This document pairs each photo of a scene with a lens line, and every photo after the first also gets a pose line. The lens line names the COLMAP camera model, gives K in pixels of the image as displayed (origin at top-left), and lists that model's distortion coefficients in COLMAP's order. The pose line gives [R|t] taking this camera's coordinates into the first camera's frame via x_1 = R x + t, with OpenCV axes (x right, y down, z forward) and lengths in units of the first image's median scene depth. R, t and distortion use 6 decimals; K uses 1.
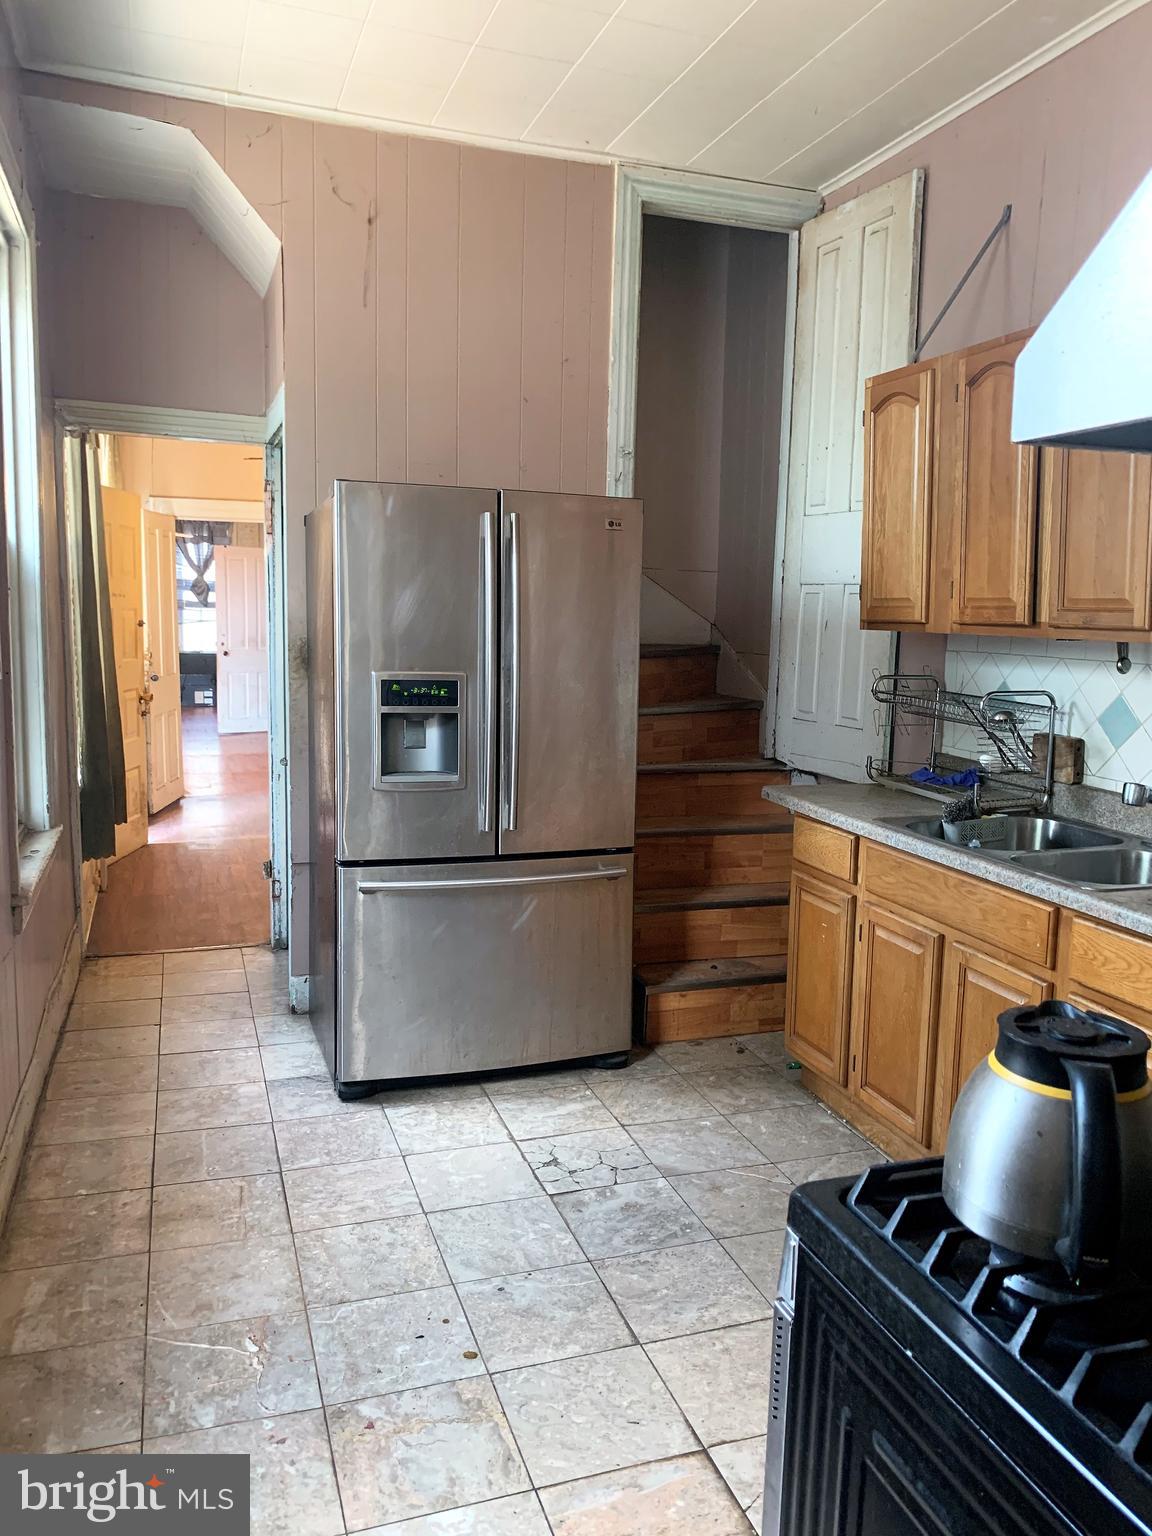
lens RADIAL K [[1189.9, 0, 572.1], [0, 1189.9, 768.3], [0, 0, 1]] dist [0.032847, -0.038992]
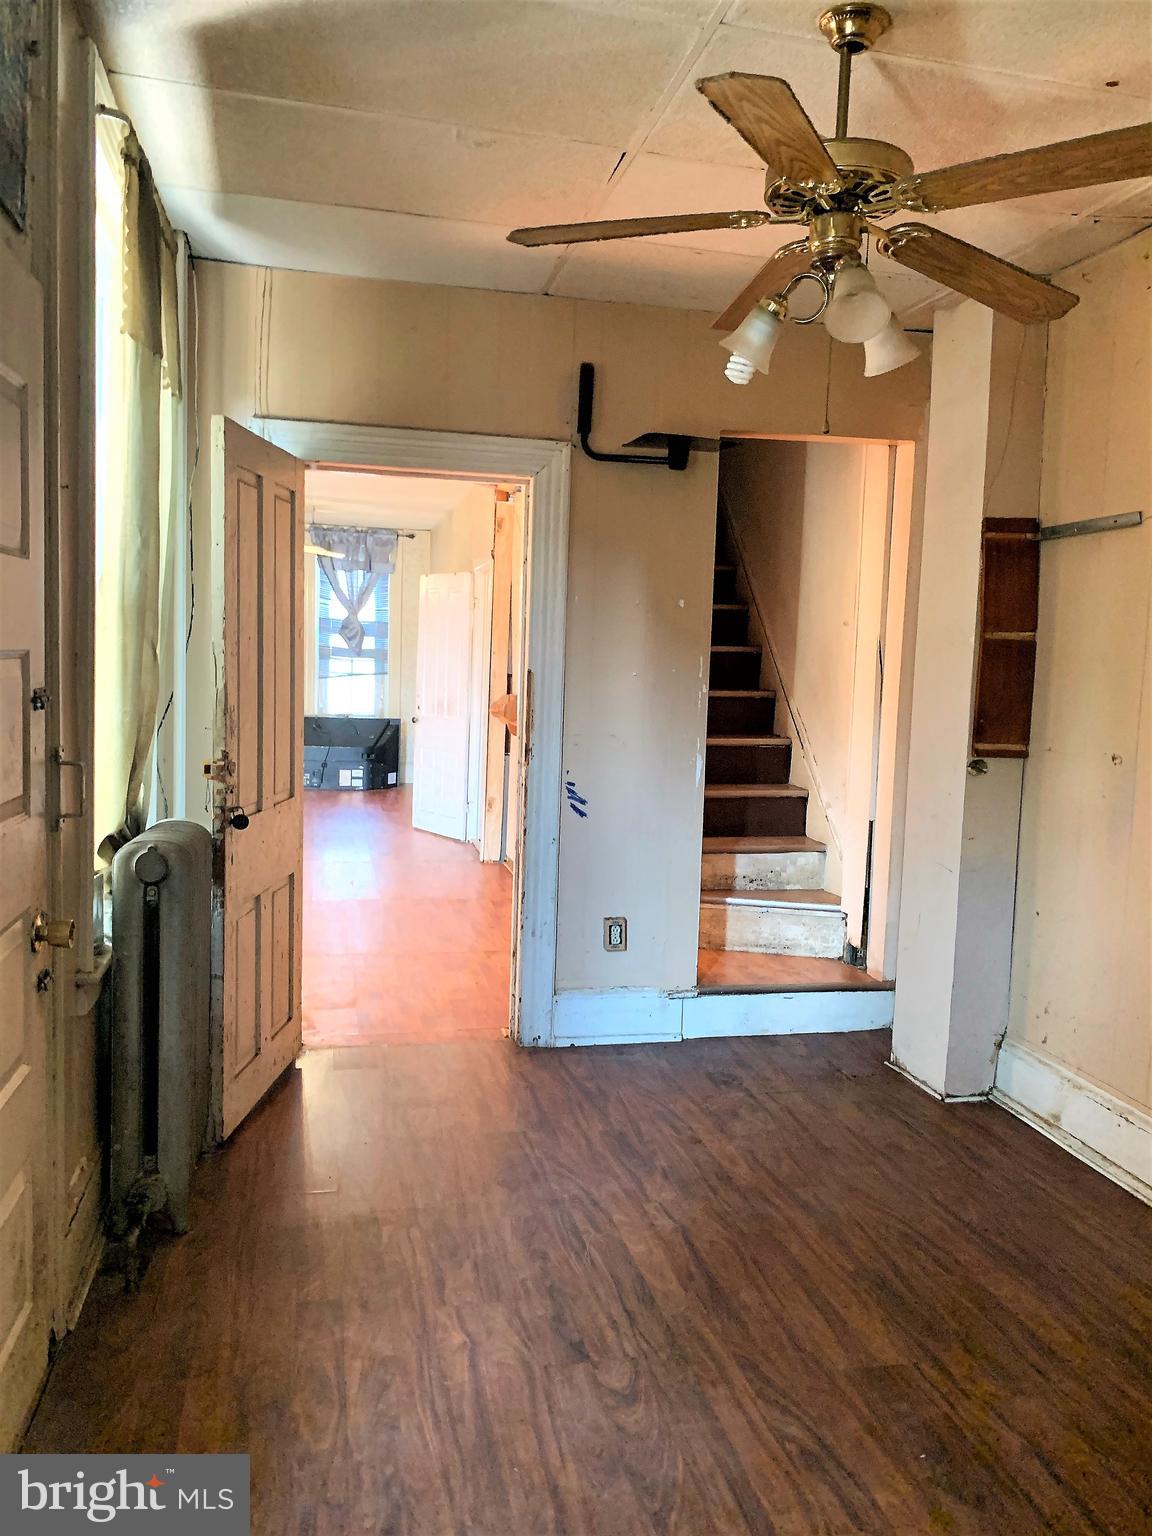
lens RADIAL K [[1189.9, 0, 601.1], [0, 1189.9, 777.0], [0, 0, 1]] dist [0.032847, -0.038992]
pose [[0.995407, 0.027369, -0.091736, -0.088195], [-0.030804, 0.998868, -0.036247, -0.038461], [0.090640, 0.038907, 0.995123, 0.284226]]
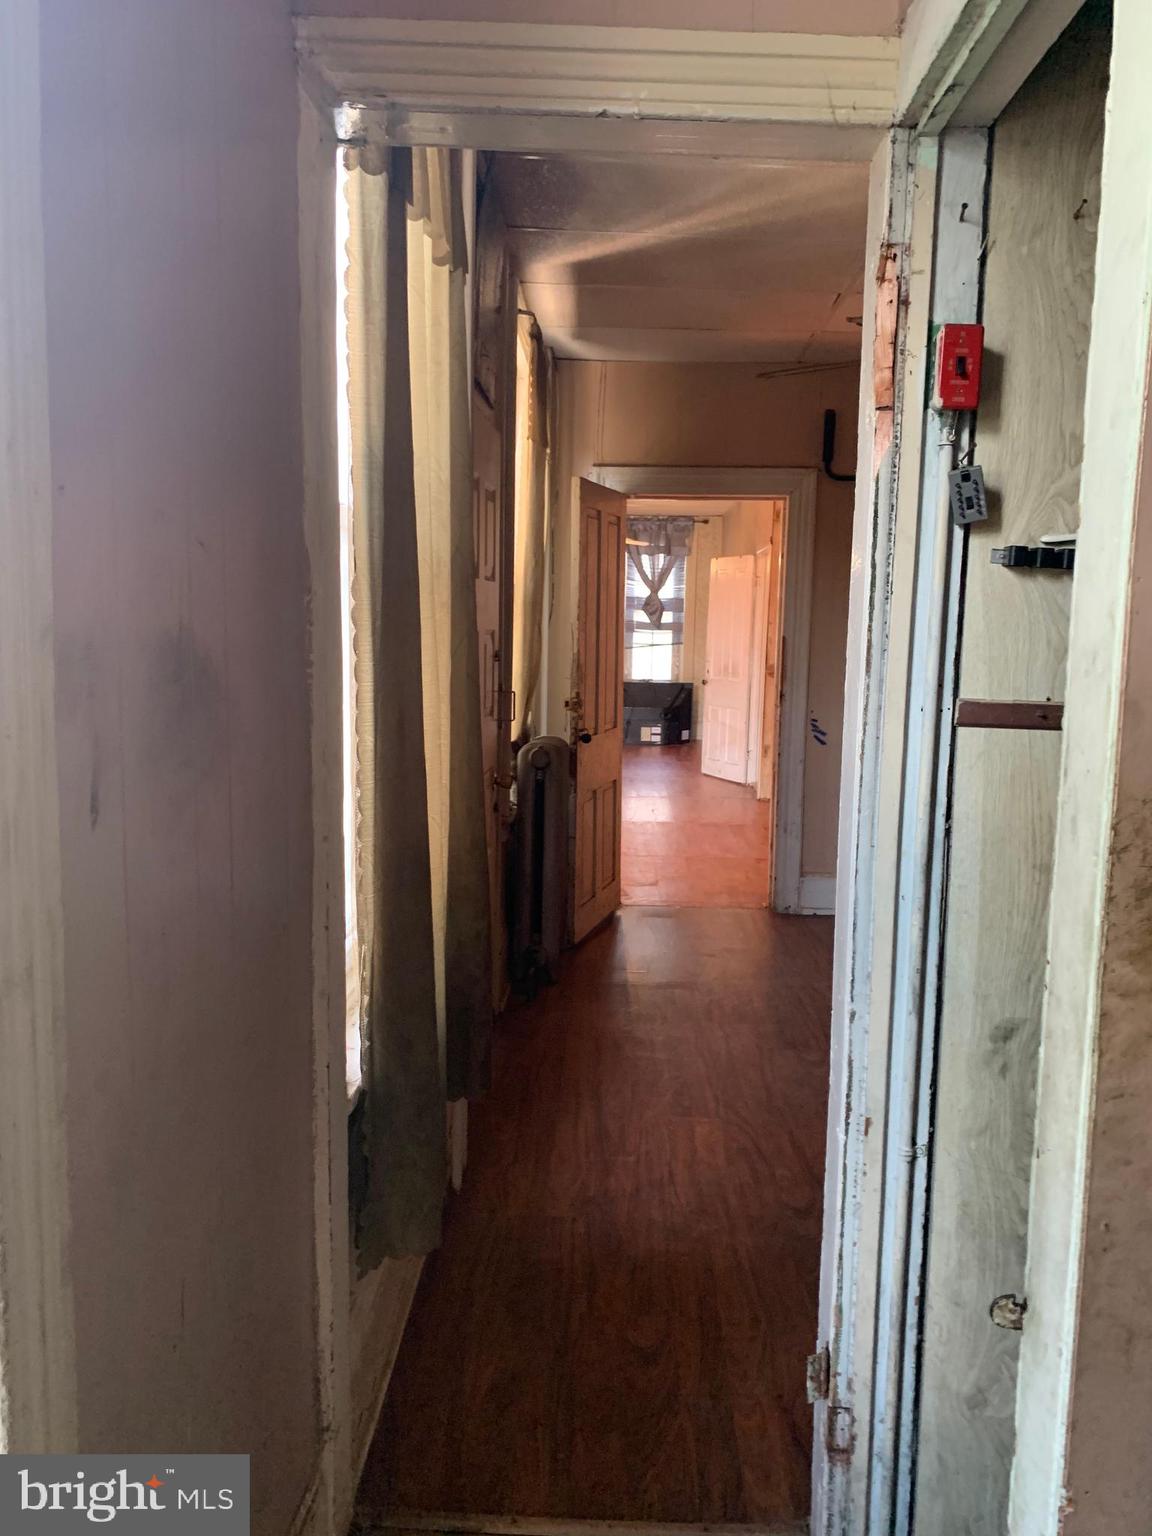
lens RADIAL K [[1189.9, 0, 568.2], [0, 1189.9, 761.2], [0, 0, 1]] dist [0.032847, -0.038992]
pose [[0.933325, 0.039774, -0.356823, -0.059988], [-0.048055, 0.998741, -0.014366, -0.025437], [0.355803, 0.030555, 0.934061, 0.186257]]
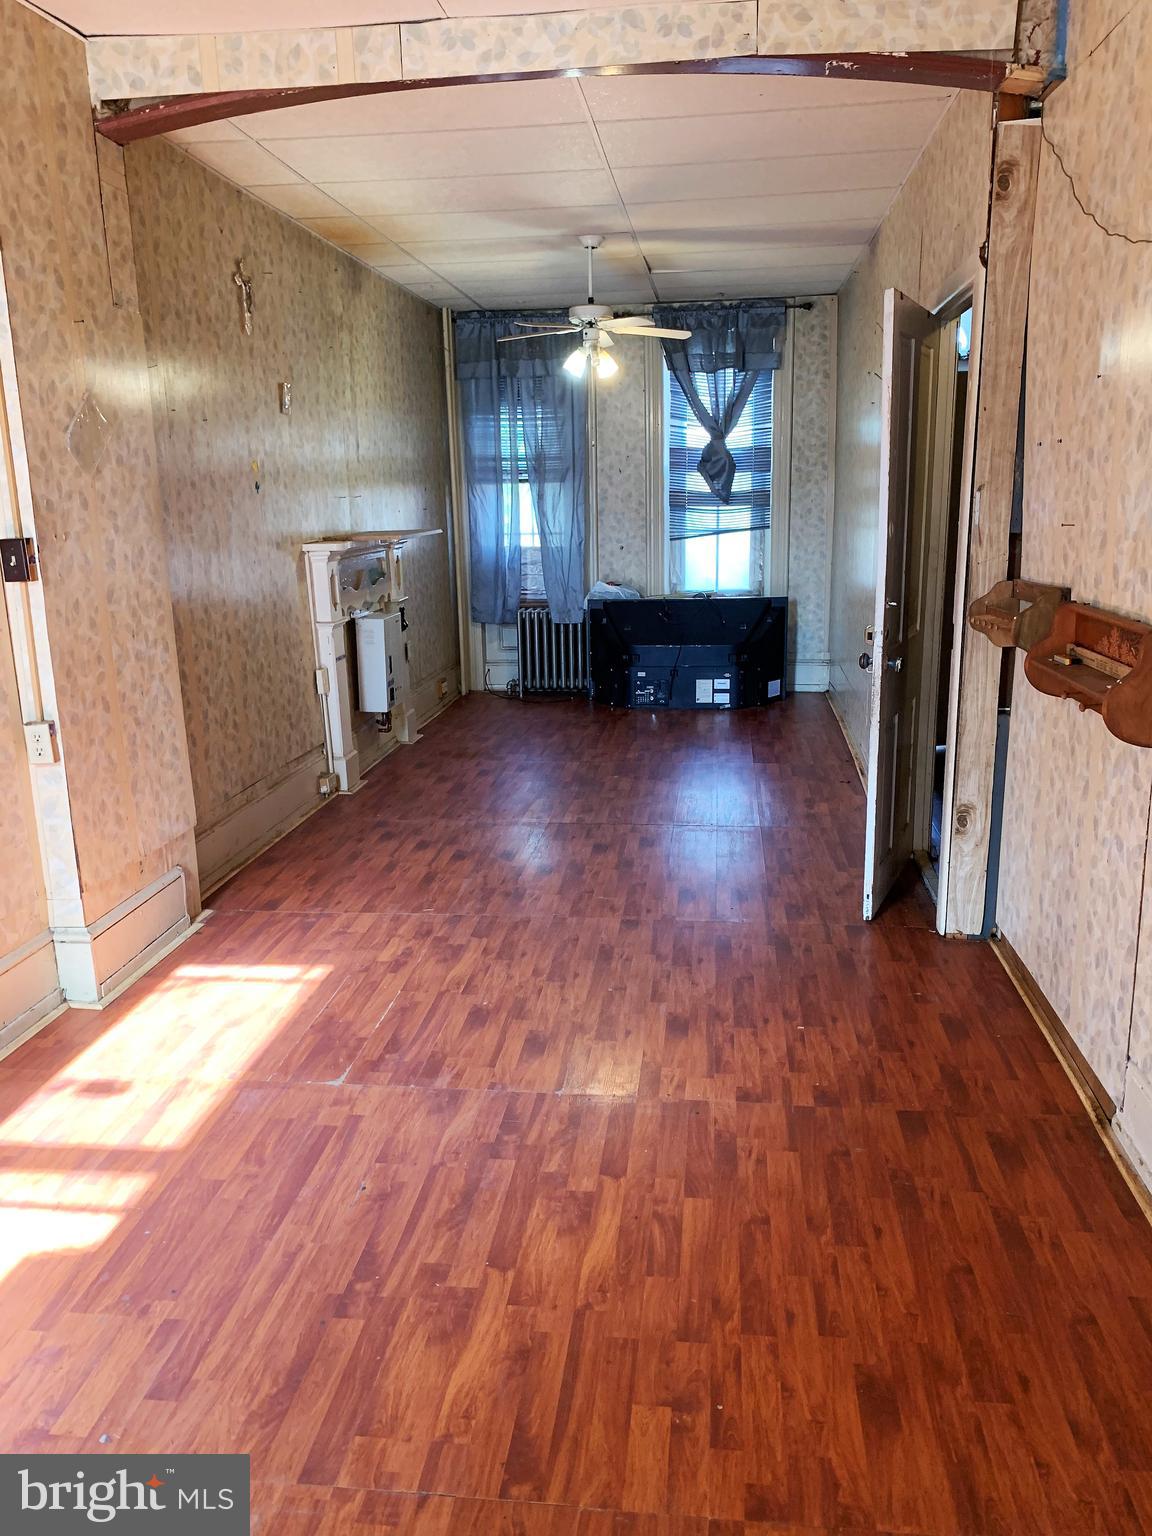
lens RADIAL K [[1189.9, 0, 574.5], [0, 1189.9, 783.5], [0, 0, 1]] dist [0.032847, -0.038992]
pose [[0.901850, 0.065503, -0.427054, -0.148642], [-0.020117, 0.993735, 0.109940, -0.074719], [0.431580, -0.090558, 0.897518, 0.533054]]
